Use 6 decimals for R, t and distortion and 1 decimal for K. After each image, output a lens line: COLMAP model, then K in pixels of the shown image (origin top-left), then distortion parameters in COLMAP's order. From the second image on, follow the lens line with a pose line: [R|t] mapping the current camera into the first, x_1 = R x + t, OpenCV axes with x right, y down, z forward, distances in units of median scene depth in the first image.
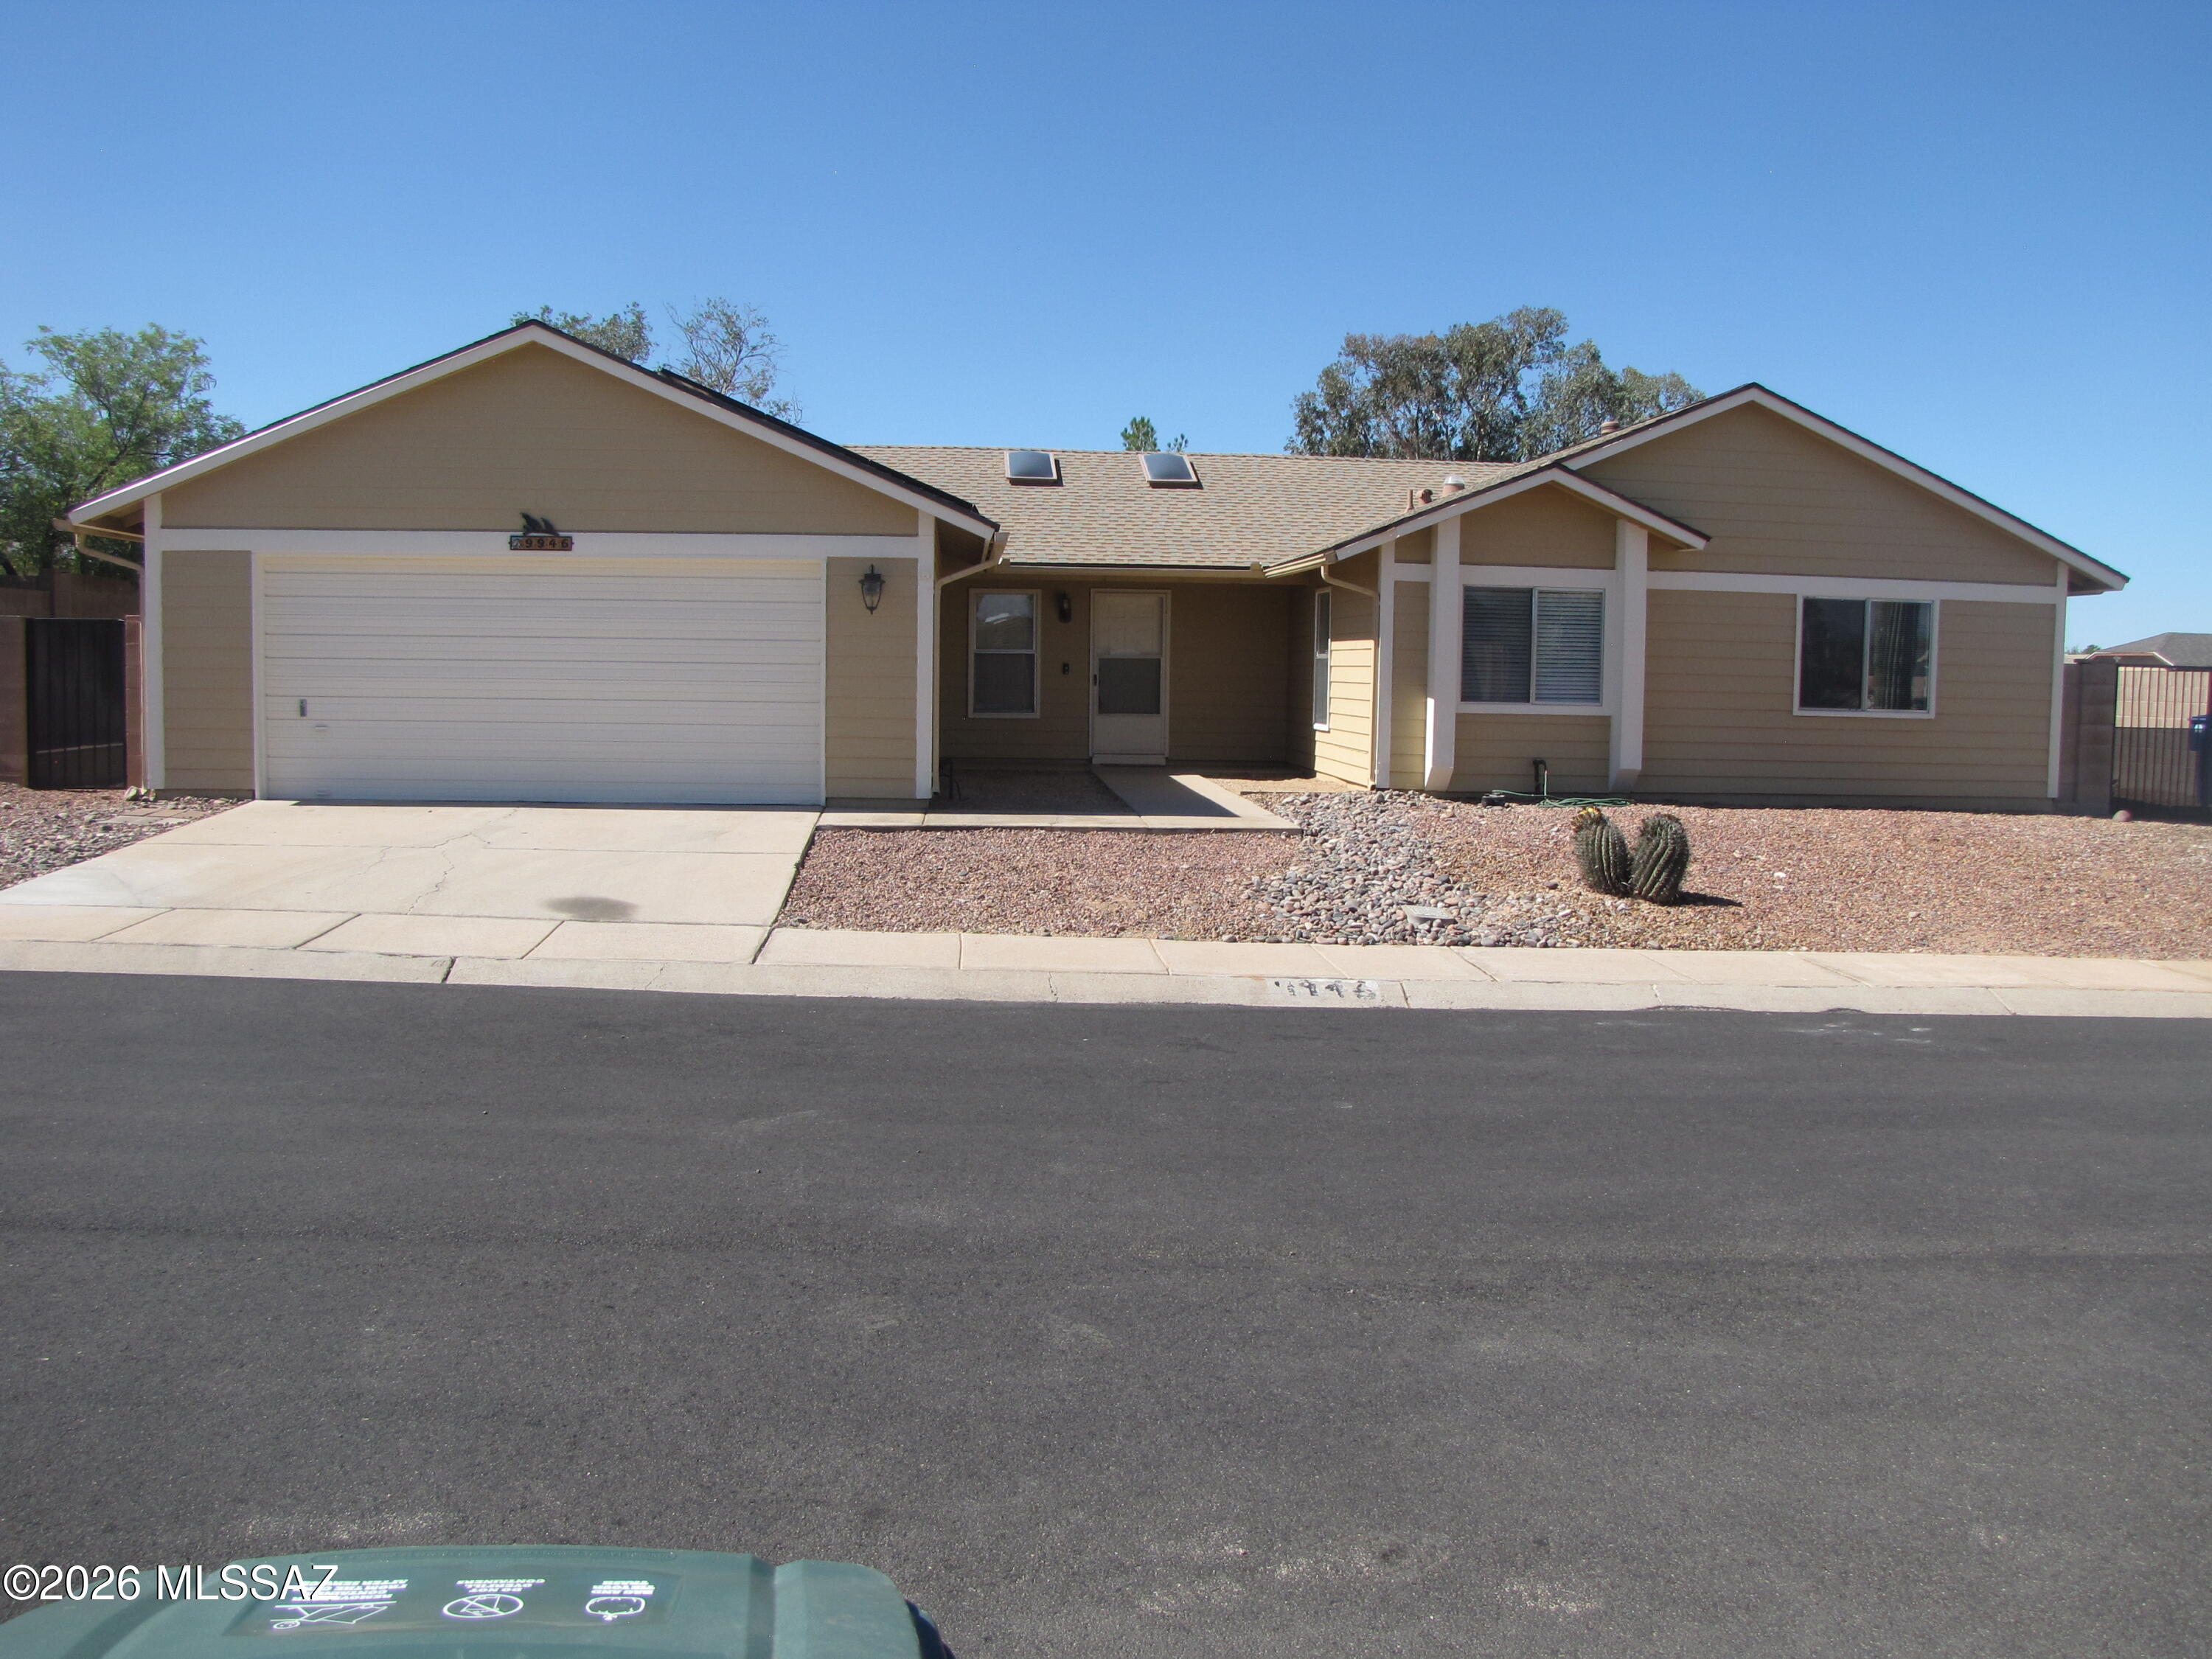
lens RADIAL K [[1883.7, 0, 1144.4], [0, 1883.7, 787.6], [0, 0, 1]] dist [-0.196133, 0.168696]
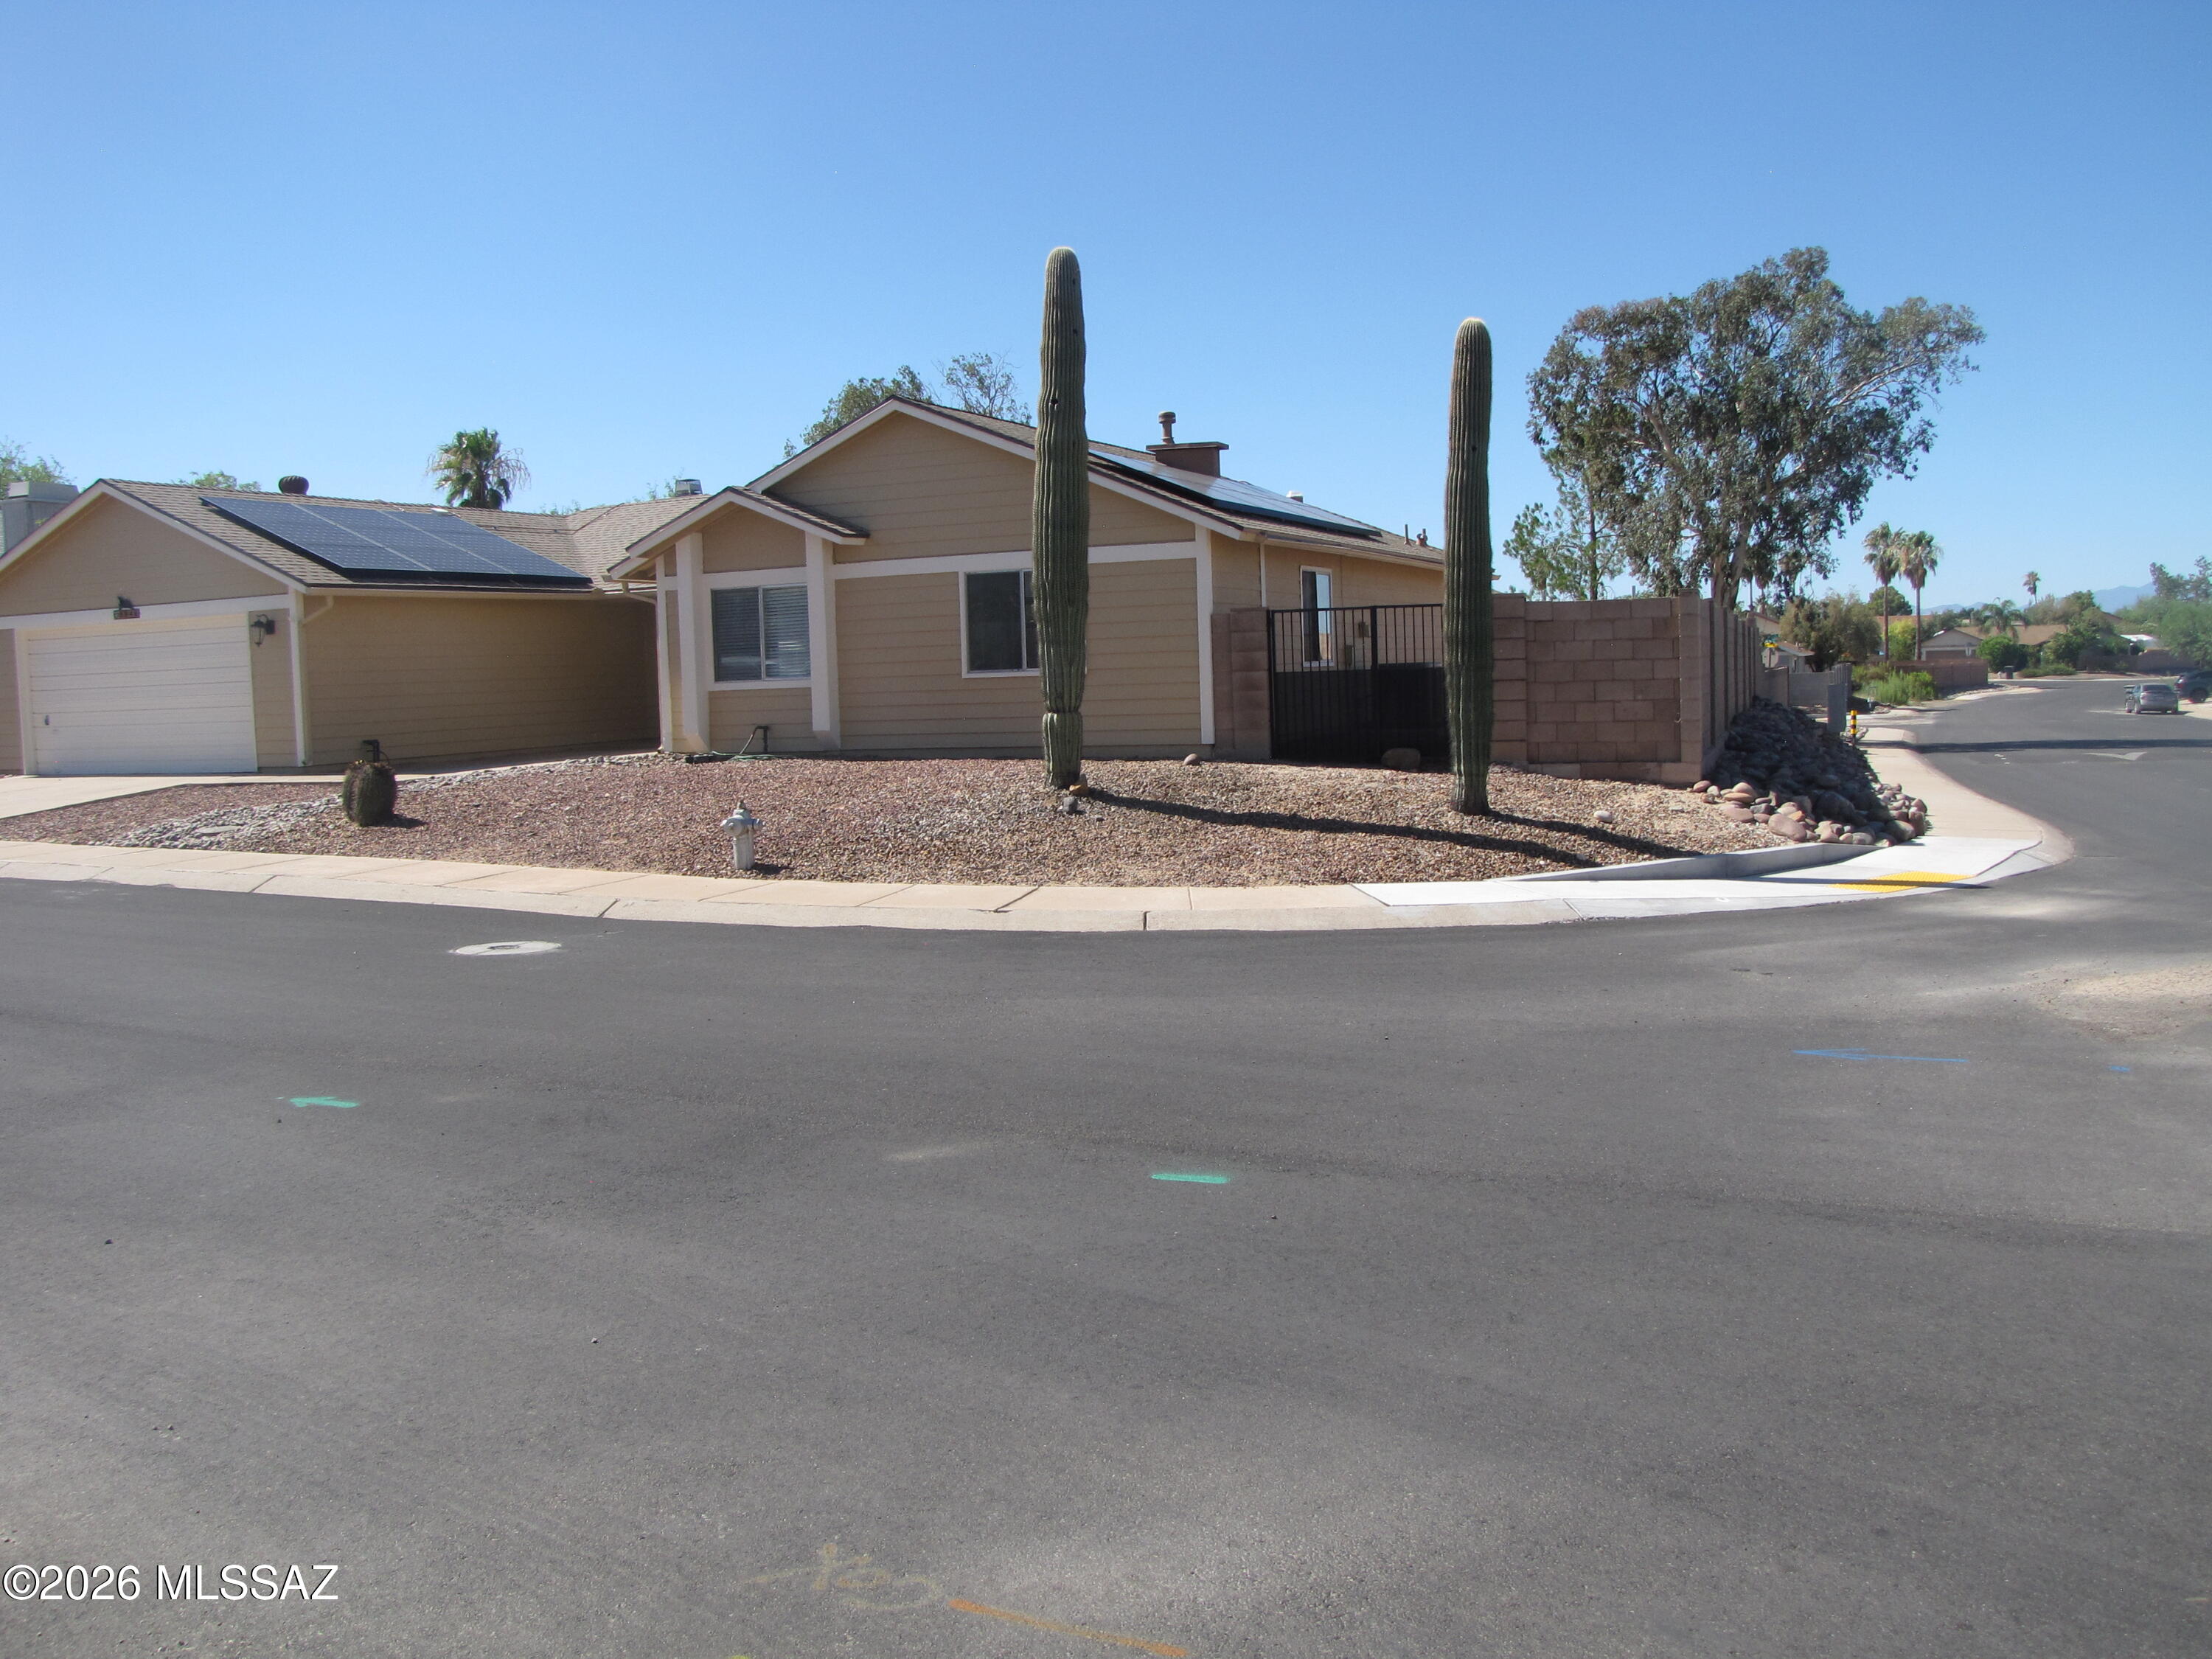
lens RADIAL K [[1883.7, 0, 1144.4], [0, 1883.7, 787.6], [0, 0, 1]] dist [-0.196133, 0.168696]
pose [[0.878046, -0.016859, -0.478280, 1.027143], [0.019221, 0.999815, 0.000043, 0.031634], [0.478191, -0.009231, 0.878207, 0.031024]]
